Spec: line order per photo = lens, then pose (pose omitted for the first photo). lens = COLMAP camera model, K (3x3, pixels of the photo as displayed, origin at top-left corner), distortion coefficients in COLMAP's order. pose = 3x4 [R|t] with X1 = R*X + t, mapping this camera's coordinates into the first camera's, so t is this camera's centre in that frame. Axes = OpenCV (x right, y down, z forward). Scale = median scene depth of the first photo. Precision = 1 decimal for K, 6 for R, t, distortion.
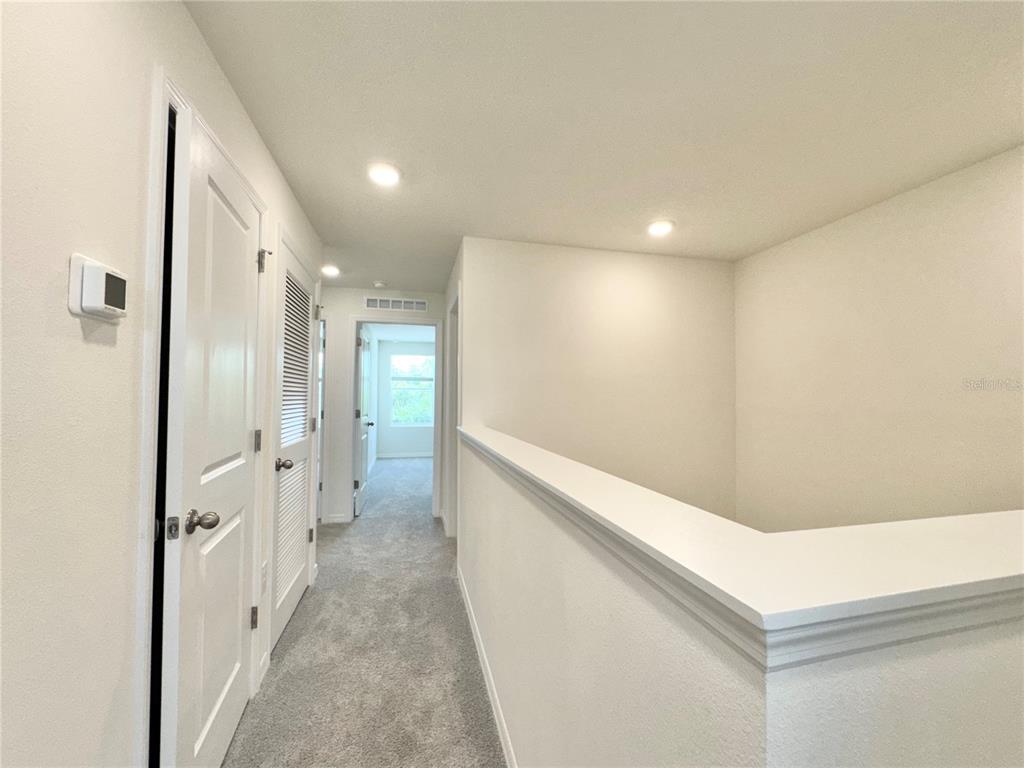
lens RADIAL K [[408.2, 0, 512.6], [0, 408.2, 383.5], [0, 0, 1]] dist [-0.001735, -0.000086]
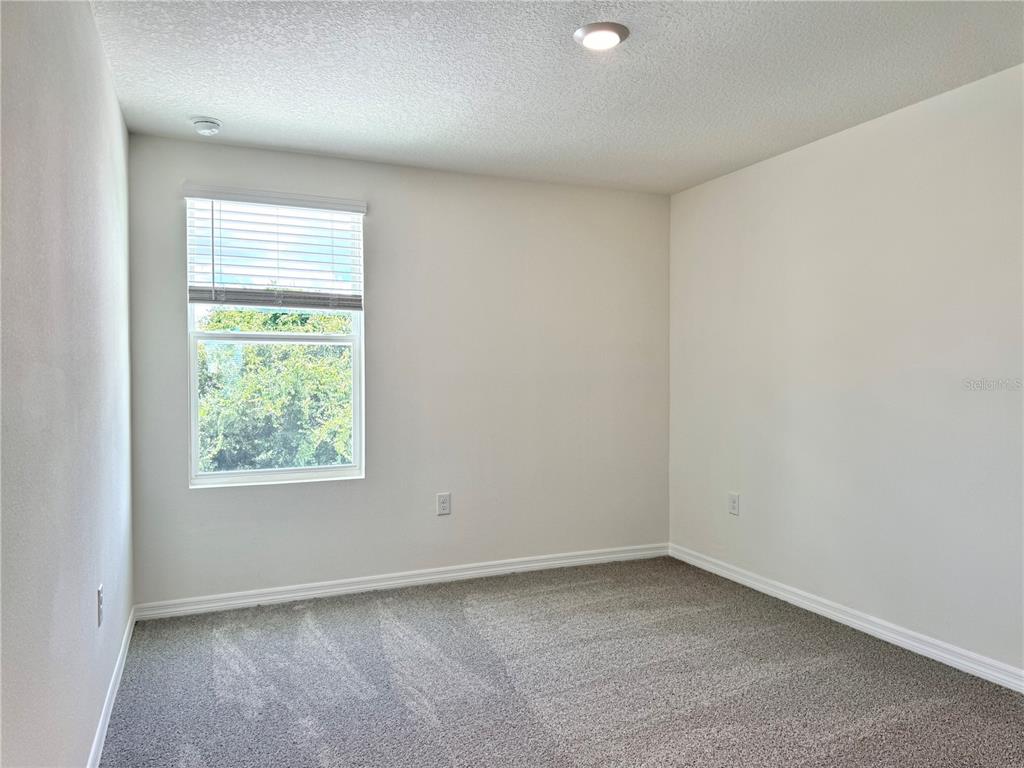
lens RADIAL K [[720.0, 0, 512.1], [0, 720.0, 385.0], [0, 0, 1]] dist [0.043623, -0.049011]
pose [[0.985584, -0.008323, 0.168984, -0.180753], [0.000123, 0.998824, 0.048479, 0.021056], [-0.169189, -0.047759, 0.984426, 0.536017]]
